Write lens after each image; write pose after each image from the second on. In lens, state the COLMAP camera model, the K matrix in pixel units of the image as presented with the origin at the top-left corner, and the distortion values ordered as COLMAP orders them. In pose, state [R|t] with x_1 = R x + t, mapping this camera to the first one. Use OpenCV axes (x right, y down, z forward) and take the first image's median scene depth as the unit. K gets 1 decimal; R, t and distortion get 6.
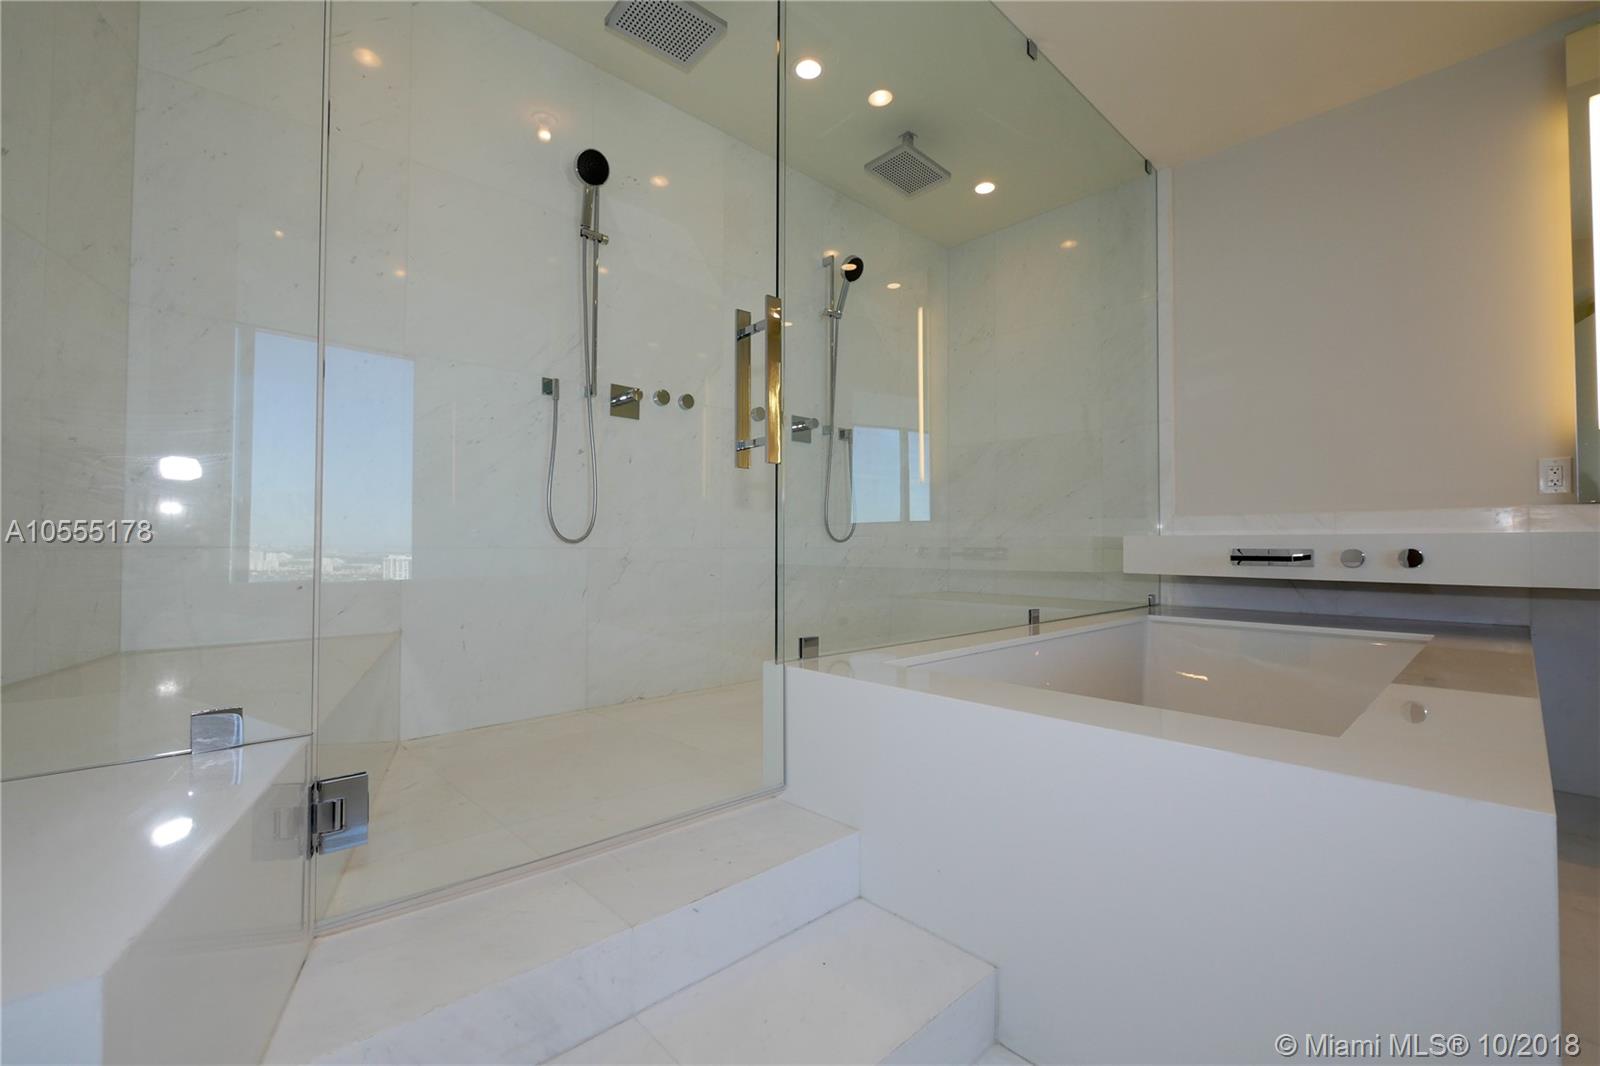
lens RADIAL K [[662.1, 0, 811.0], [0, 662.1, 533.1], [0, 0, 1]] dist [-0.002235, 0.000112]
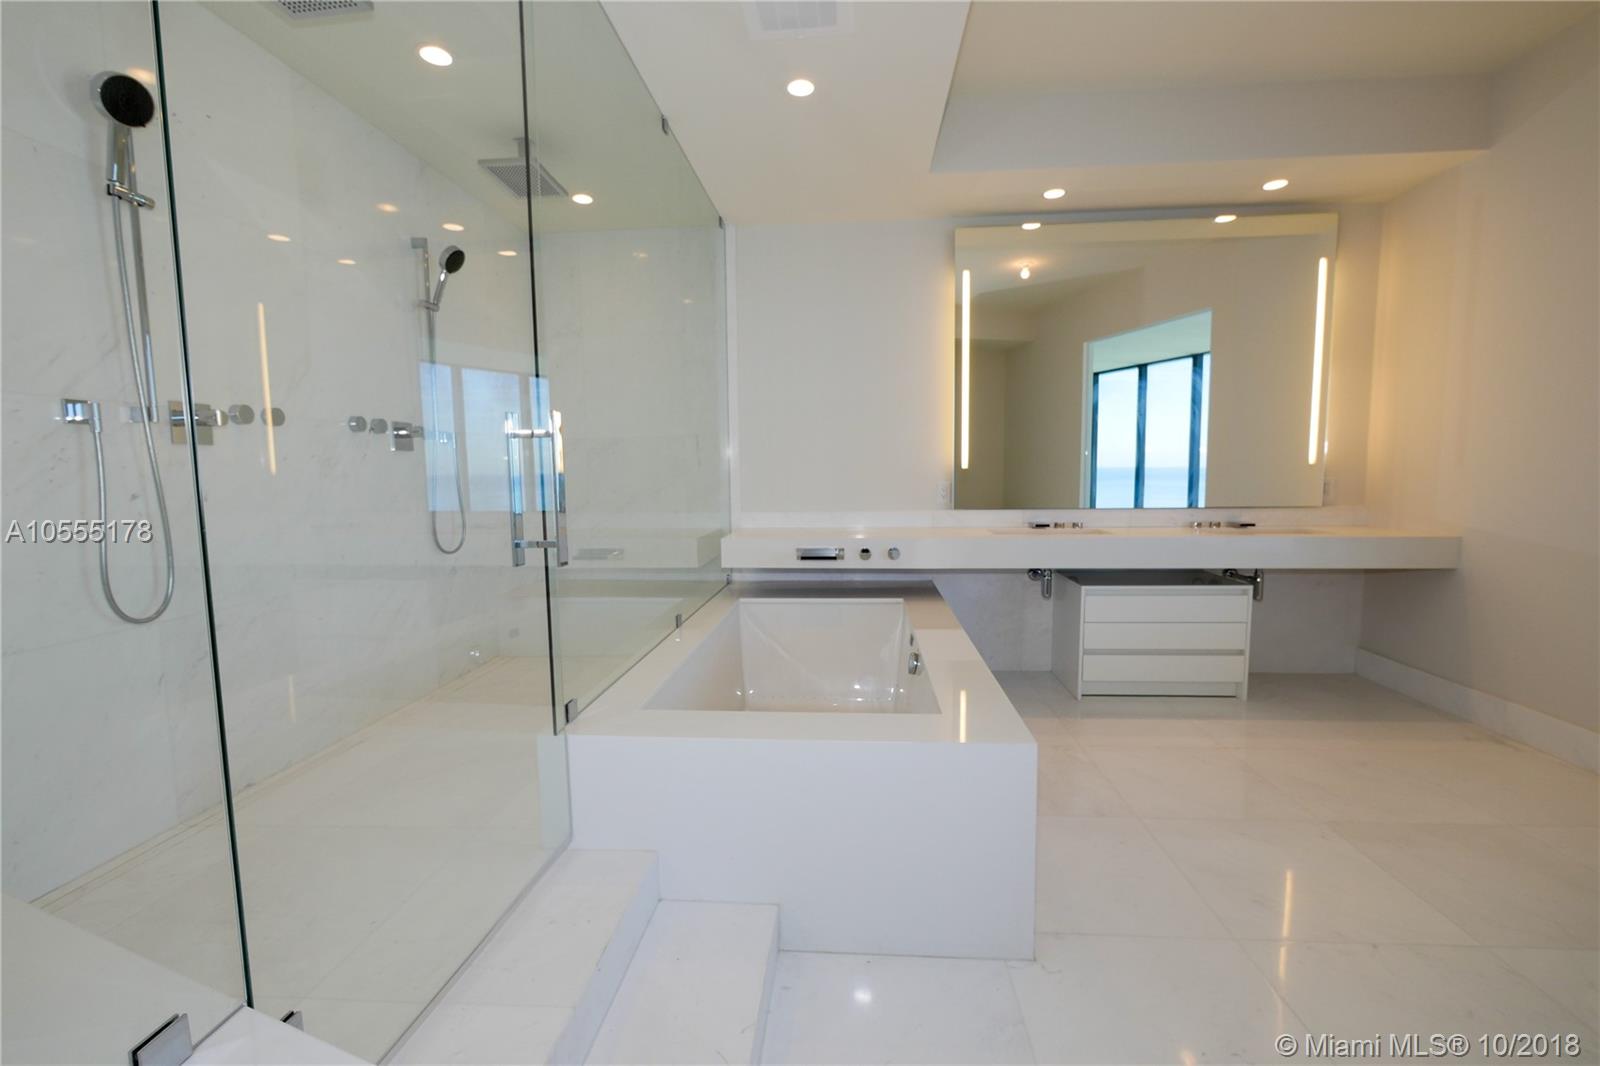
lens RADIAL K [[662.1, 0, 795.4], [0, 662.1, 532.8], [0, 0, 1]] dist [-0.002235, 0.000112]
pose [[0.752444, -0.076036, 0.654253, -0.265571], [0.004227, 0.993851, 0.110641, -0.154353], [-0.658643, -0.080486, 0.748139, -0.039298]]
